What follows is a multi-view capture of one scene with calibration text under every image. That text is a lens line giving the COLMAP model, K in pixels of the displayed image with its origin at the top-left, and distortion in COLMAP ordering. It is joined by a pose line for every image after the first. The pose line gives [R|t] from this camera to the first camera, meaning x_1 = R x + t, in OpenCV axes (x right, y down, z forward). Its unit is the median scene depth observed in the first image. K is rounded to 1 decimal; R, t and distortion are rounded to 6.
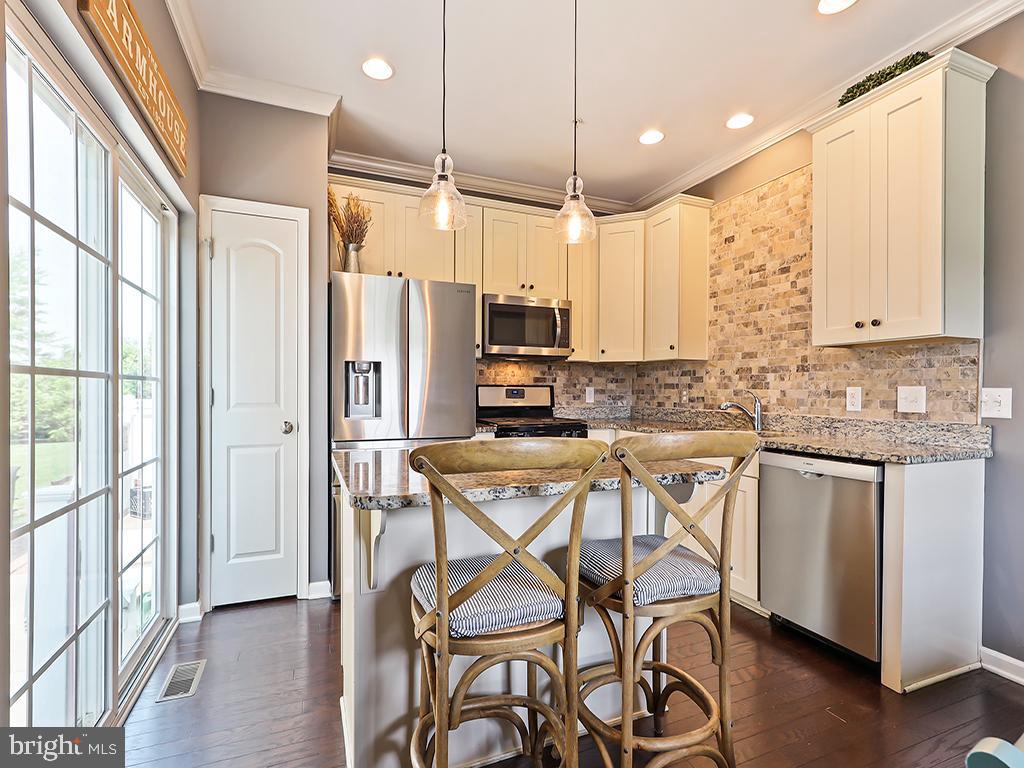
lens RADIAL K [[484.7, 0, 504.2], [0, 484.7, 385.1], [0, 0, 1]] dist [-0.000201, 0.000115]
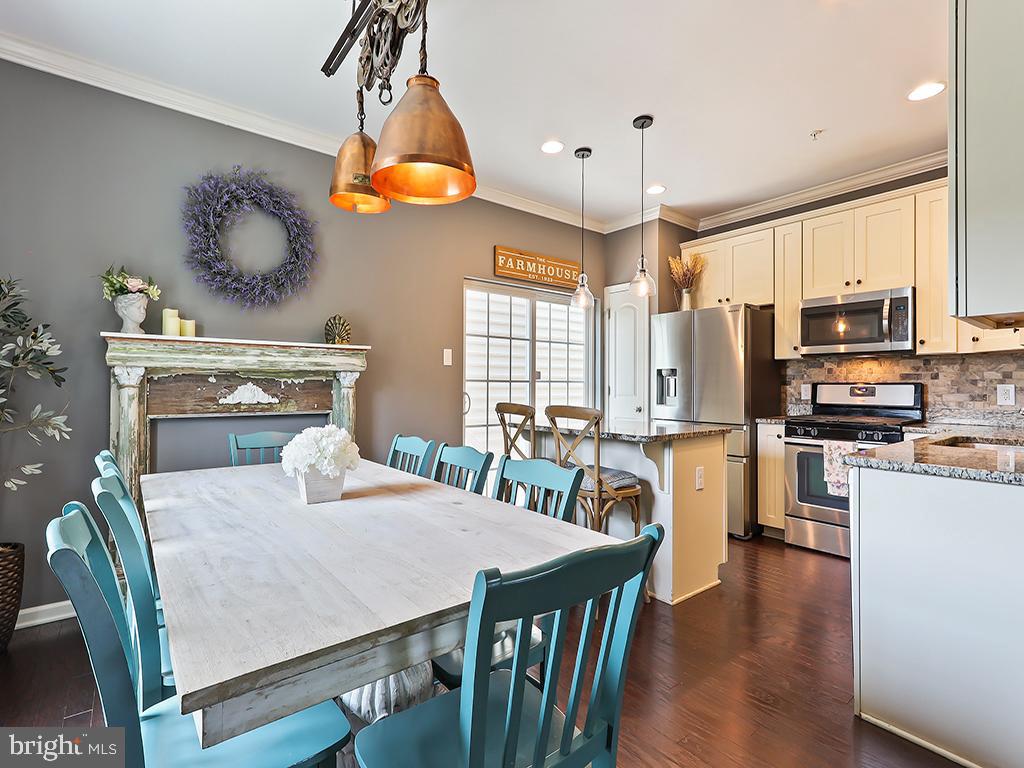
lens RADIAL K [[484.7, 0, 504.2], [0, 484.7, 385.1], [0, 0, 1]] dist [-0.000201, 0.000115]
pose [[0.274841, -0.000998, -0.961489, 0.760732], [0.008209, 0.999965, 0.001309, -0.002695], [0.961455, -0.008253, 0.274840, 0.042236]]
